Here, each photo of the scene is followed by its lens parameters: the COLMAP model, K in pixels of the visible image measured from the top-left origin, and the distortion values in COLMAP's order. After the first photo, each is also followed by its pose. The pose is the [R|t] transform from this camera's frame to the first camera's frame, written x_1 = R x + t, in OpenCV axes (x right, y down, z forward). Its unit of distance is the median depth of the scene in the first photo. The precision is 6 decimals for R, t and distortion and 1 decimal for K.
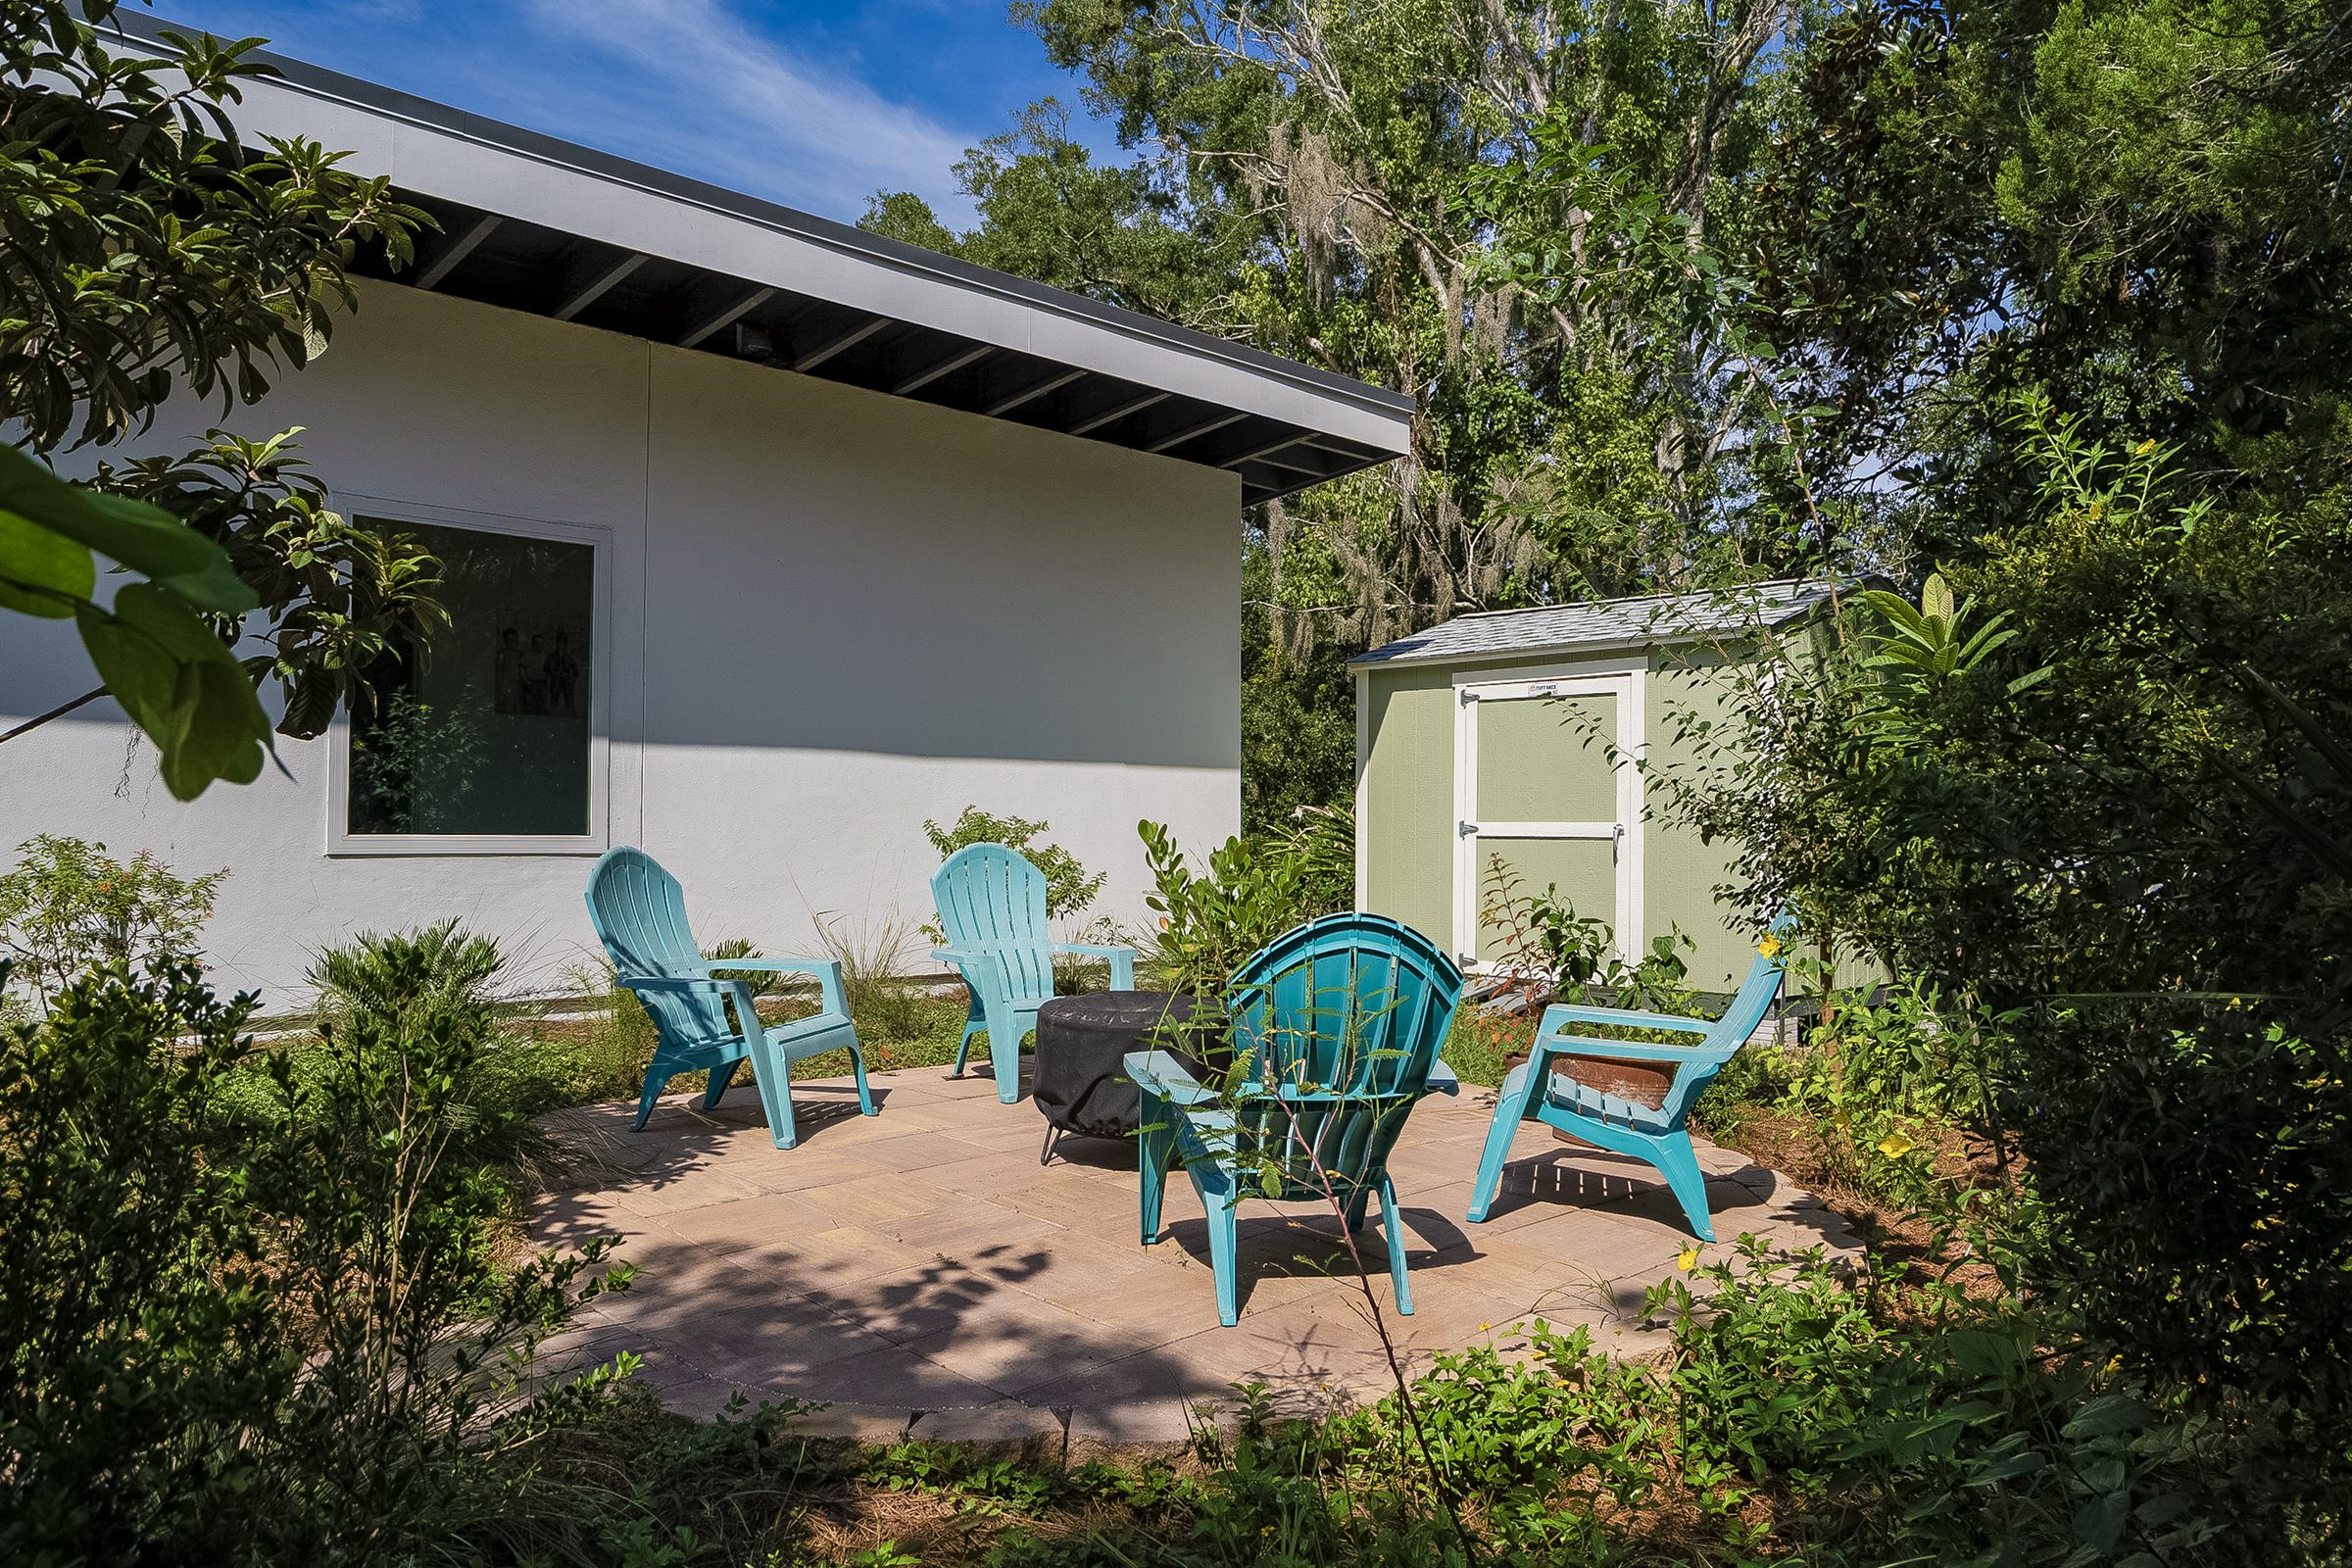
lens RADIAL K [[1699.6, 0, 1173.8], [0, 1699.6, 798.8], [0, 0, 1]] dist [-0.000190, -0.000493]
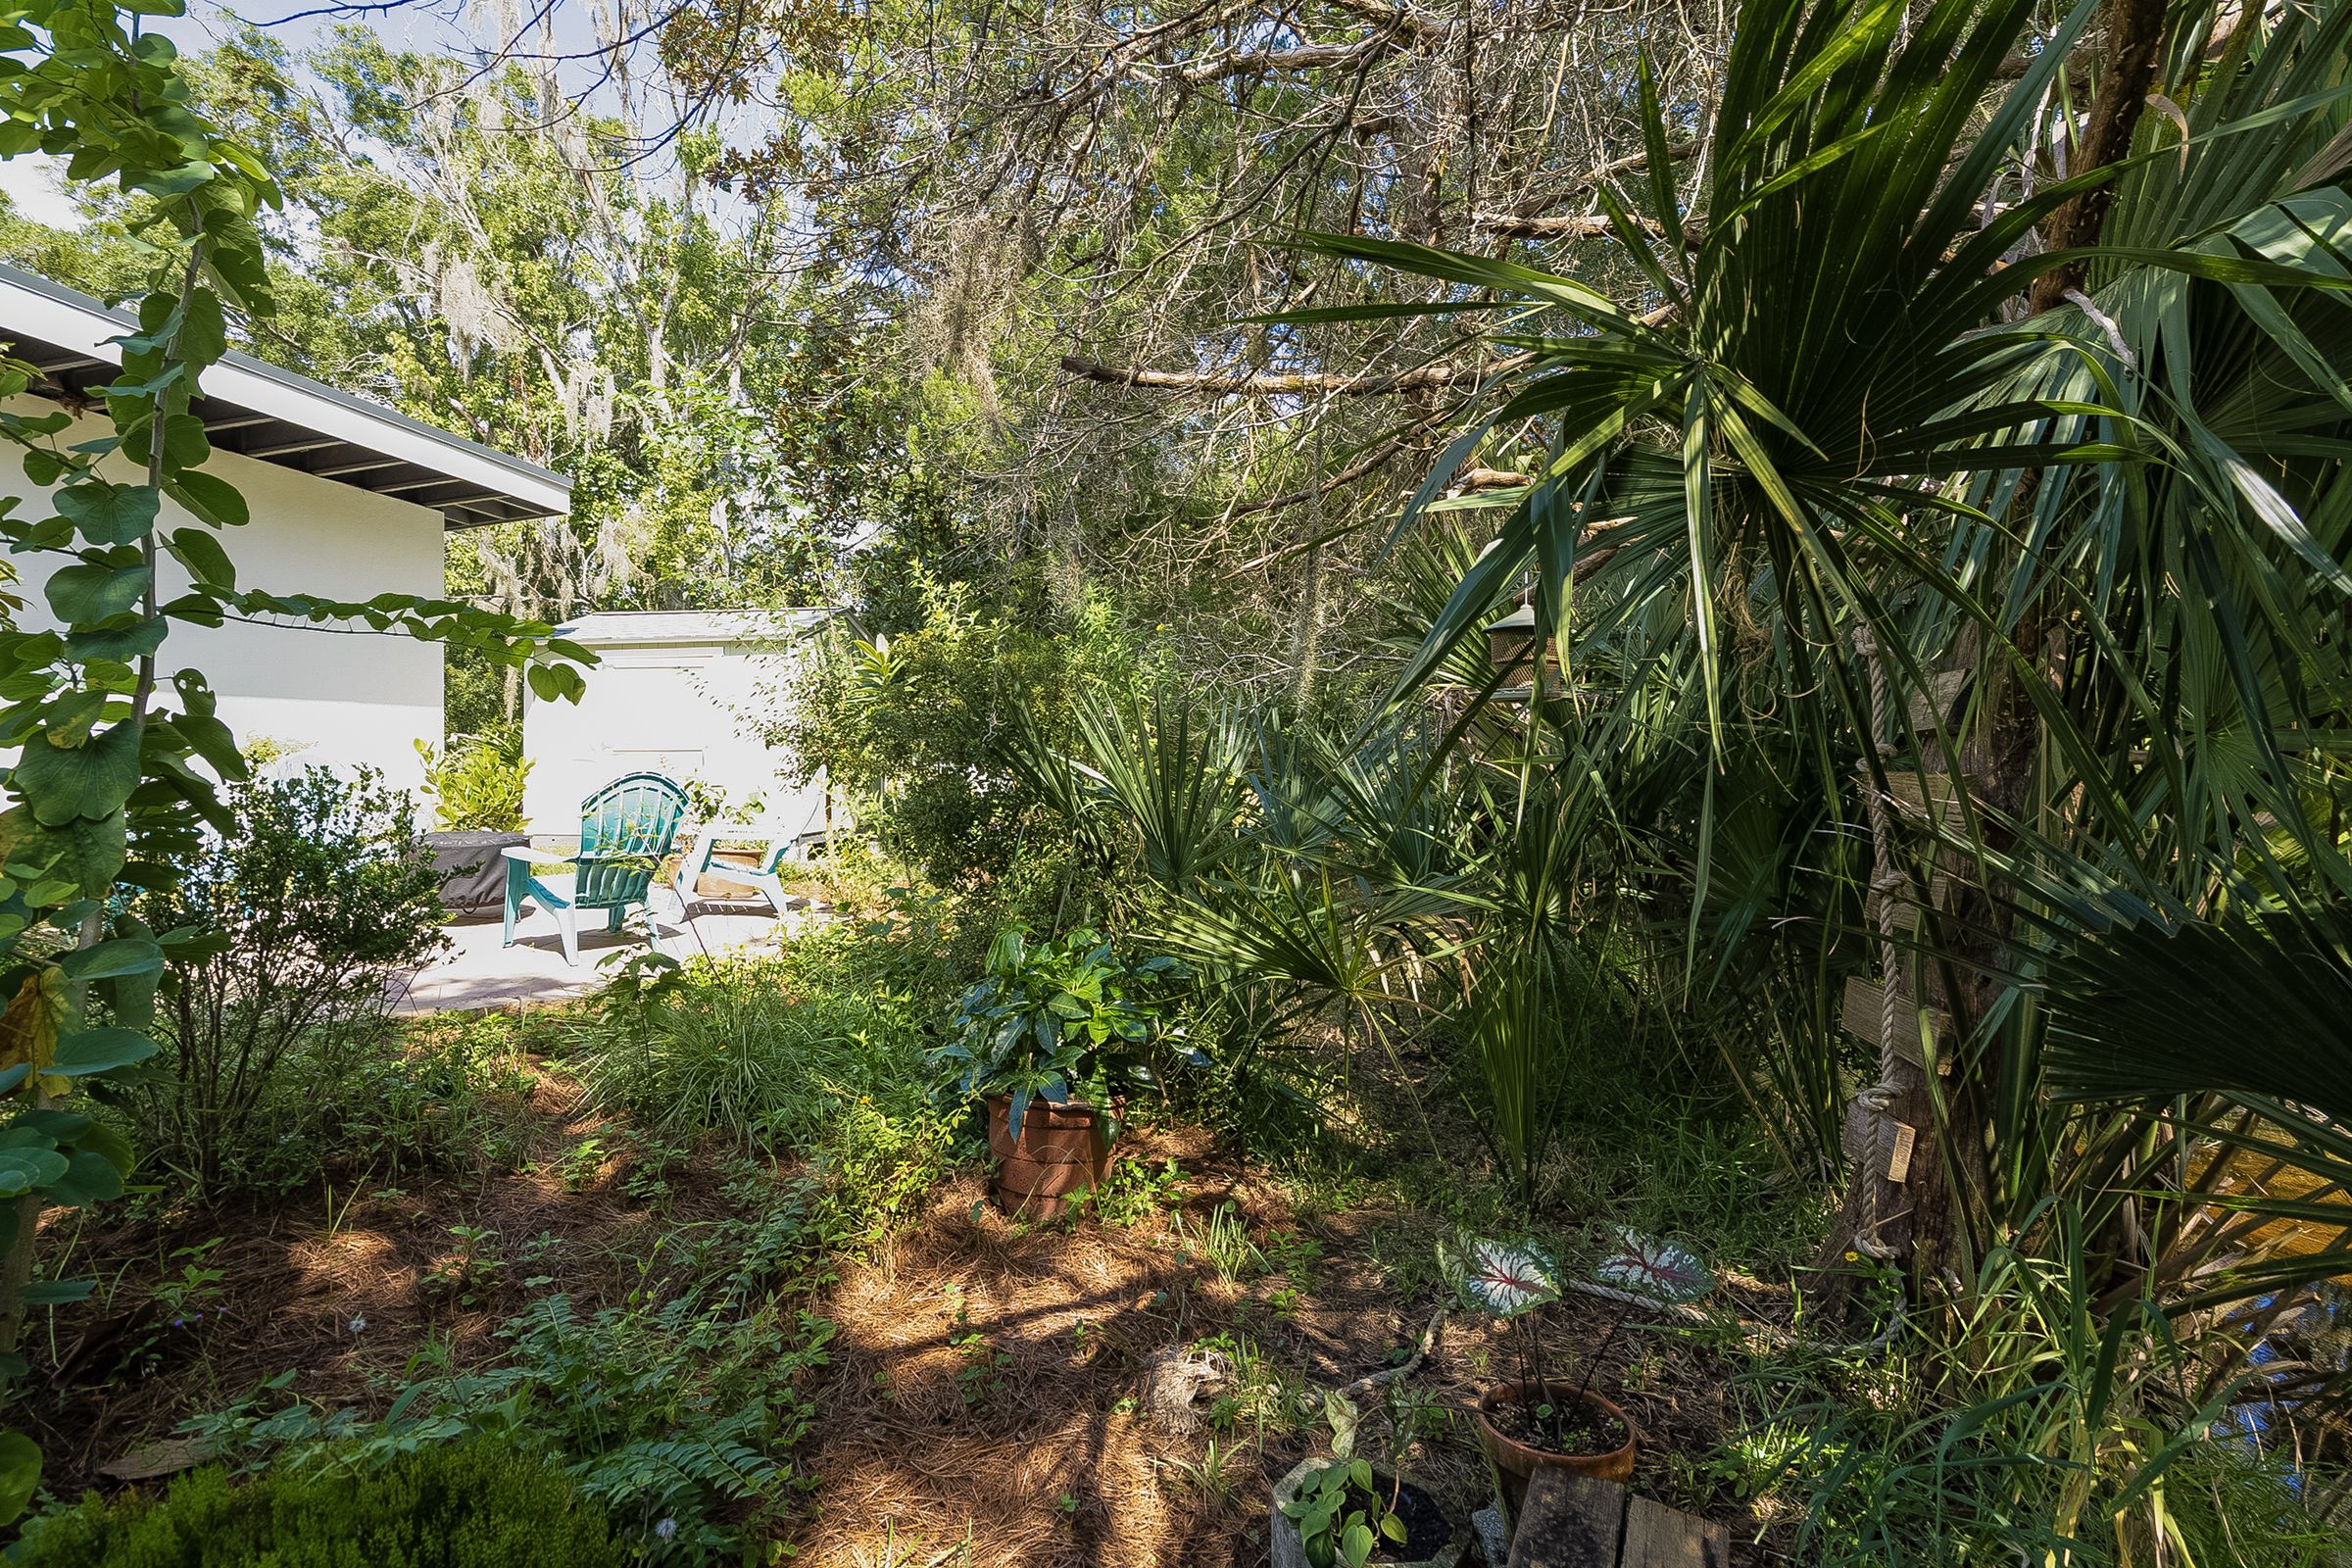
lens RADIAL K [[1143.6, 0, 1177.5], [0, 1143.6, 720.3], [0, 0, 1]] dist [-0.000479, 0.000431]
pose [[0.776975, 0.004974, 0.629512, -0.054469], [0.001994, 0.999944, -0.010362, 0.002808], [-0.629529, 0.009306, 0.776922, -0.116405]]
